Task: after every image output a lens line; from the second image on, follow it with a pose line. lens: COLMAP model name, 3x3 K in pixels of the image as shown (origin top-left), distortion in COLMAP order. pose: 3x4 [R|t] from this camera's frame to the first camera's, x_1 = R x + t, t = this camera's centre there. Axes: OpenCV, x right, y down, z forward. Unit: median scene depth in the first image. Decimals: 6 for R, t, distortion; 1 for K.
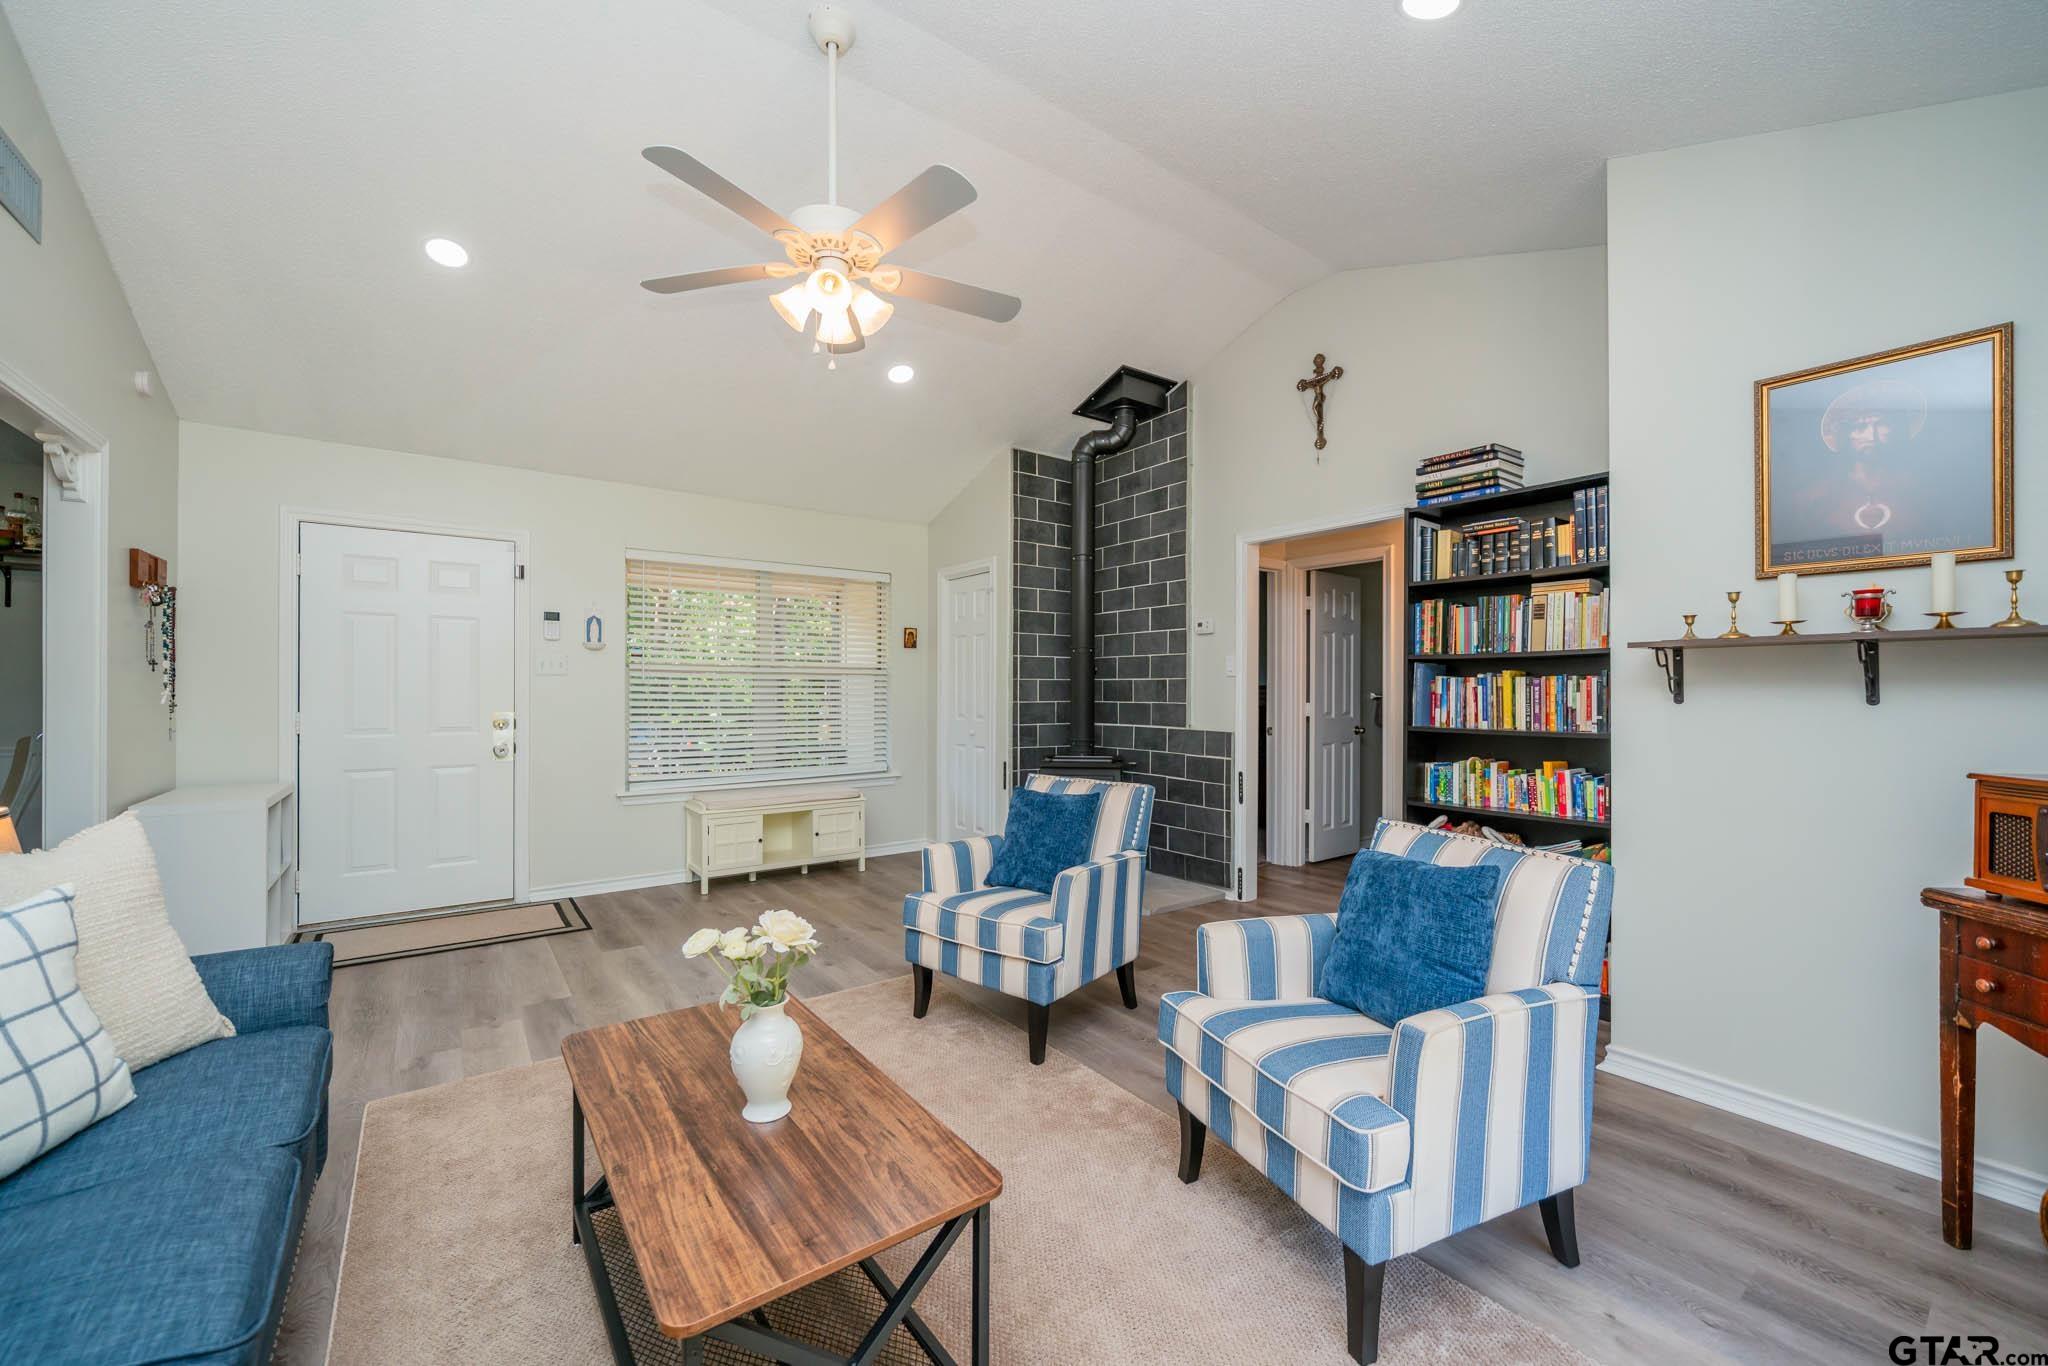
lens RADIAL K [[805.0, 0, 1015.8], [0, 805.0, 690.6], [0, 0, 1]] dist [0.009613, 0.000189]
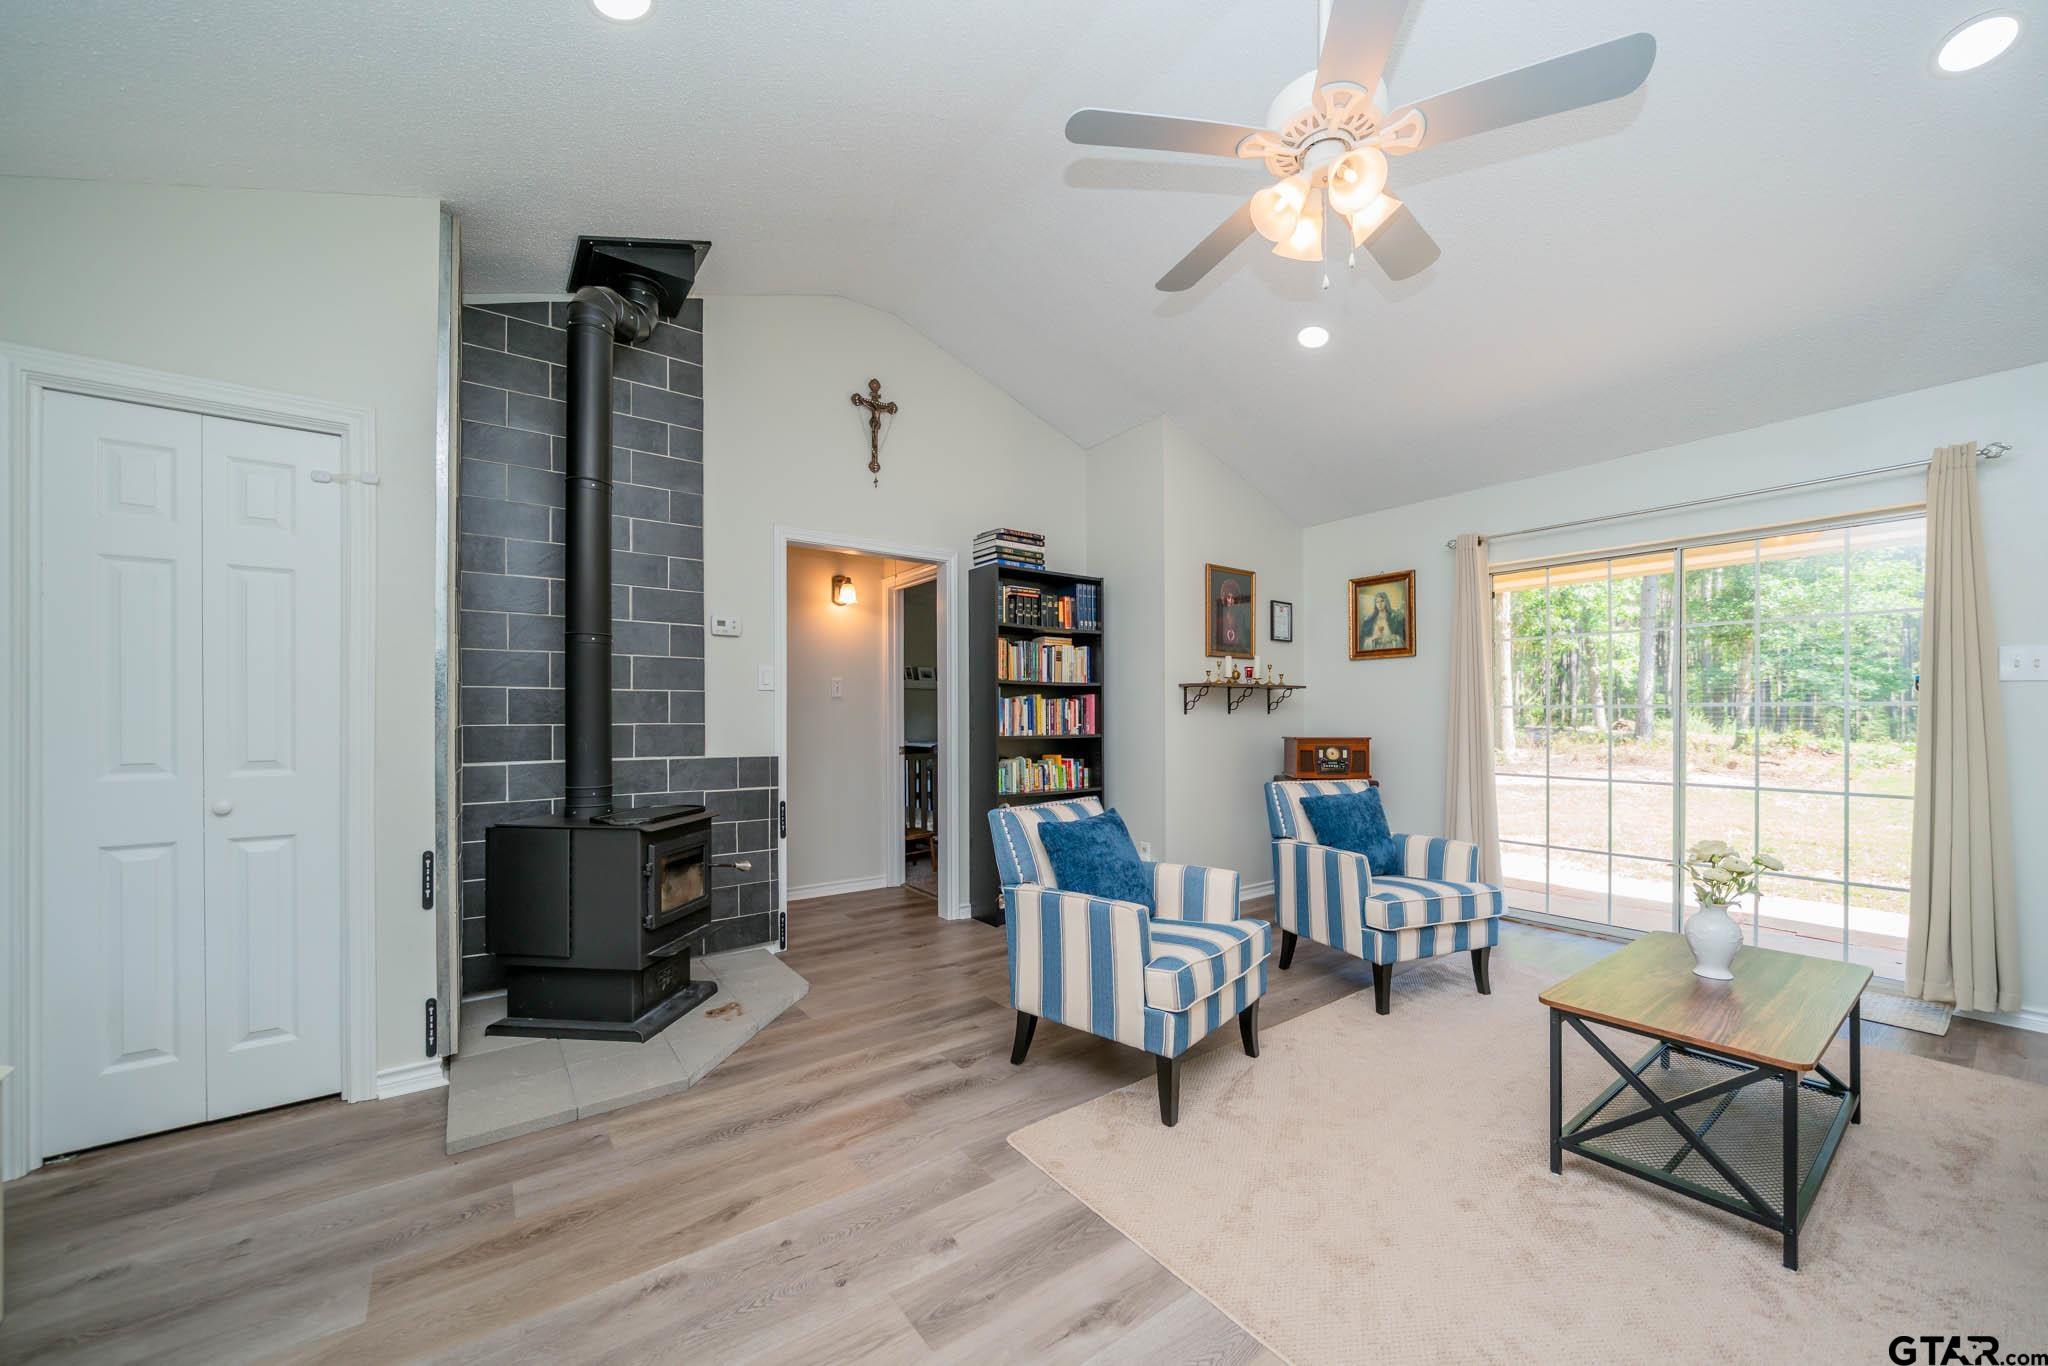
lens RADIAL K [[805.0, 0, 1049.1], [0, 805.0, 703.5], [0, 0, 1]] dist [0.009613, 0.000189]
pose [[-0.043858, 0.009072, 0.998997, -0.790110], [-0.000405, 0.999959, -0.009098, 0.004556], [-0.999038, -0.000804, -0.043852, 0.998274]]
